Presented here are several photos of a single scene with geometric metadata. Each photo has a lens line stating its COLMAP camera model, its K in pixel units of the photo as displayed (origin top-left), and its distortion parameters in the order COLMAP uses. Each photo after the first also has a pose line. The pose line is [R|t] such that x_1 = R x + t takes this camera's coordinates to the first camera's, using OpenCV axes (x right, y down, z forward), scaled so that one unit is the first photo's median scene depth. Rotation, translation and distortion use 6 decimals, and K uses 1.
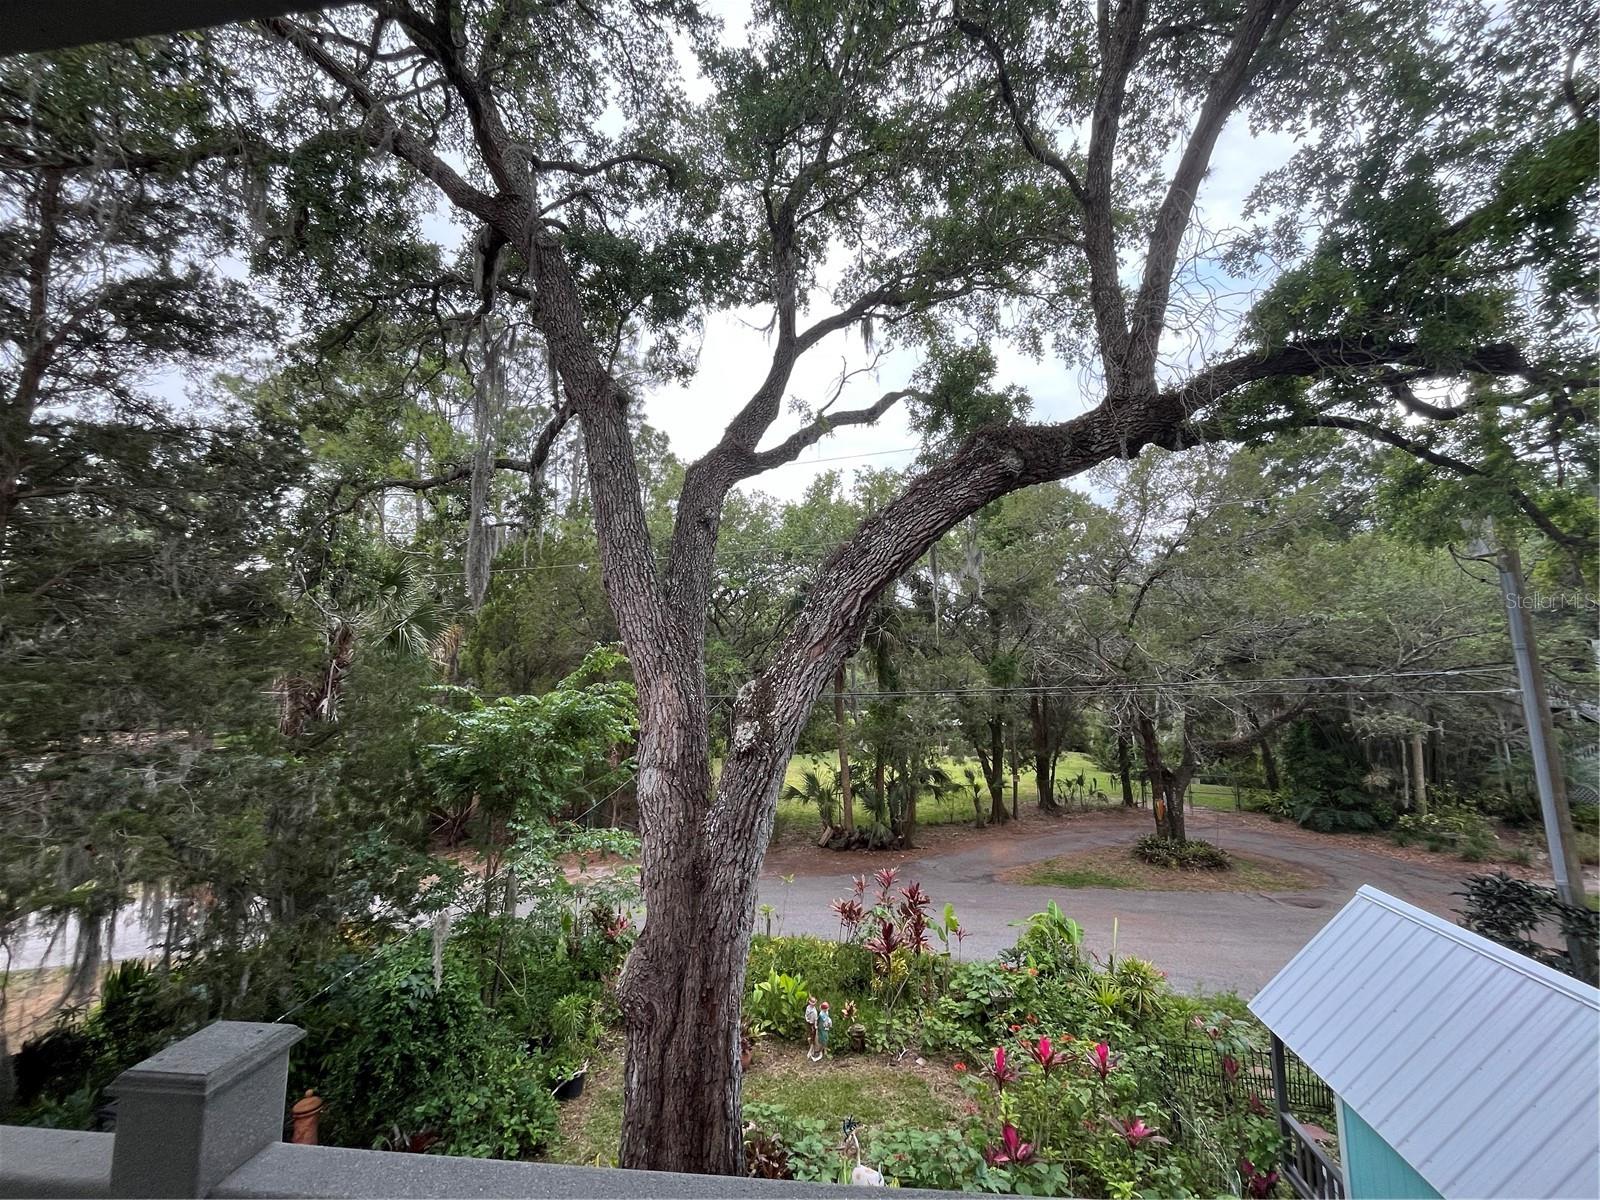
lens RADIAL K [[642.7, 0, 800.0], [0, 642.7, 602.6], [0, 0, 1]] dist [-0.003225, -0.000313]
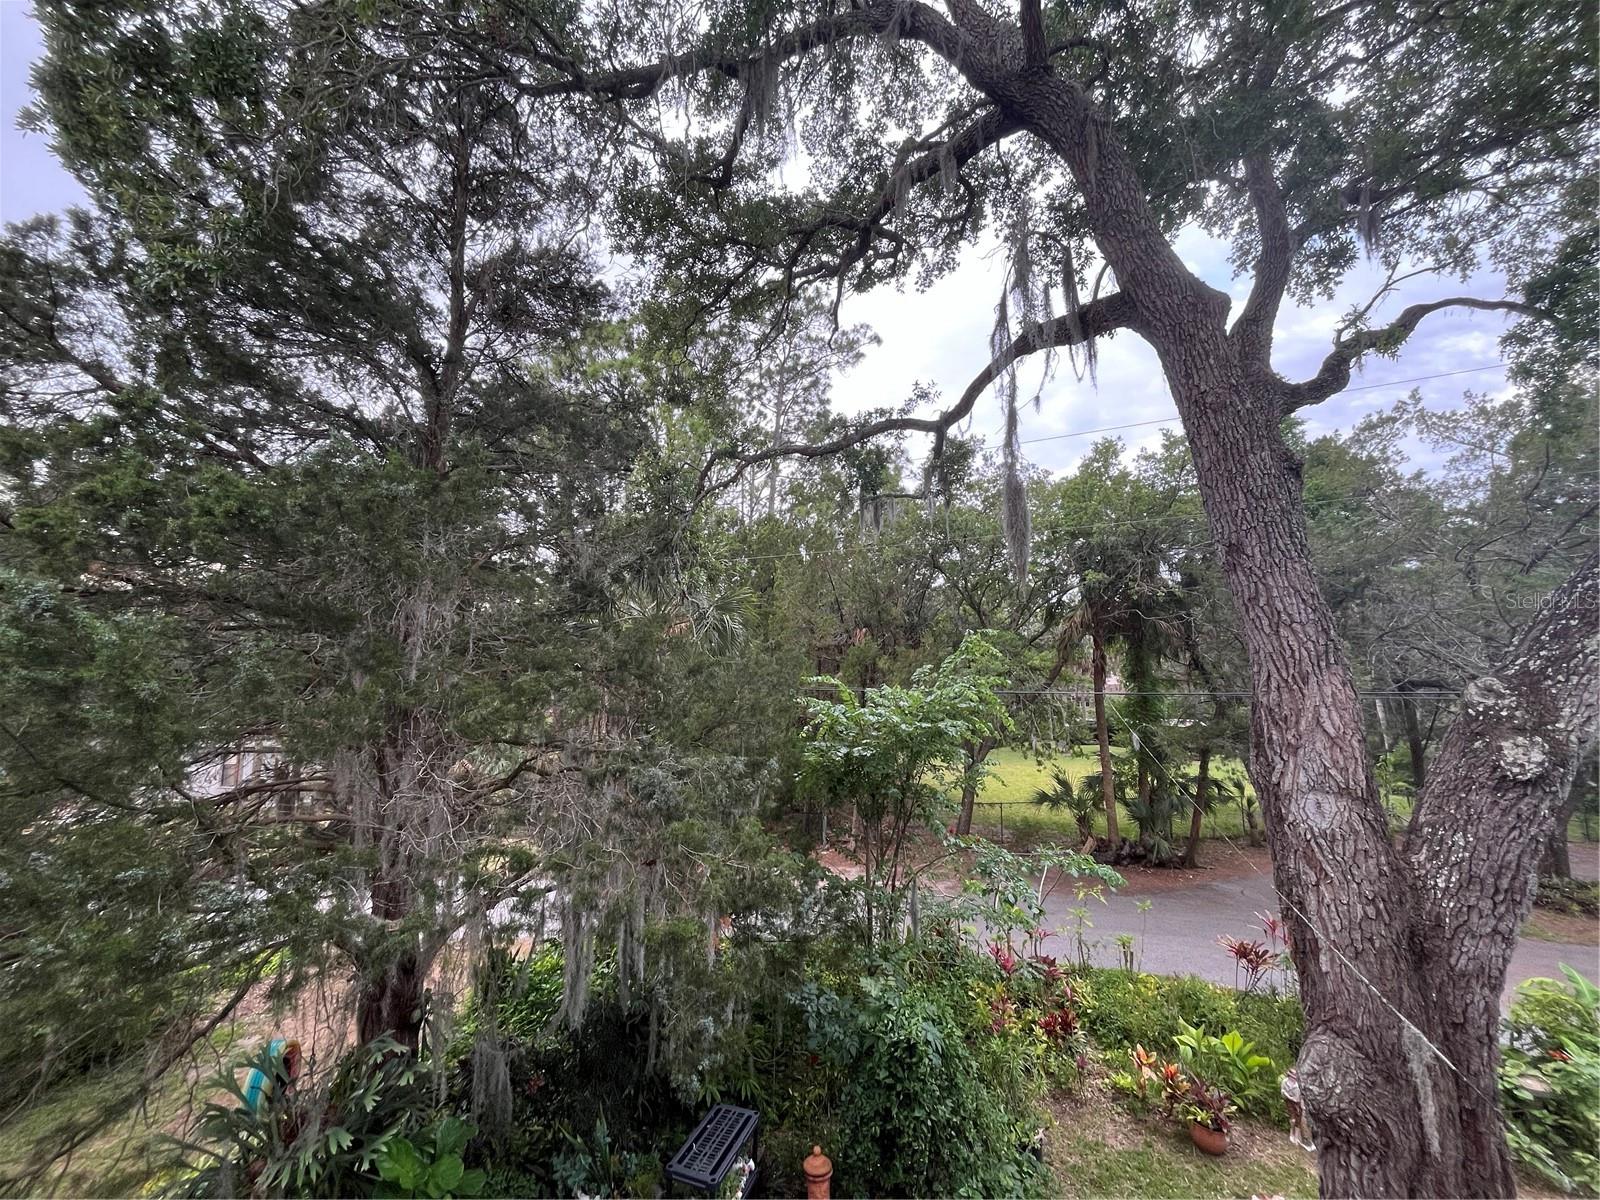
lens RADIAL K [[642.7, 0, 800.2], [0, 642.7, 600.8], [0, 0, 1]] dist [-0.003225, -0.000313]
pose [[0.985883, -0.005950, -0.167332, -0.333587], [0.007515, 0.999934, 0.008722, 0.011323], [0.167269, -0.009856, 0.985862, 0.081496]]
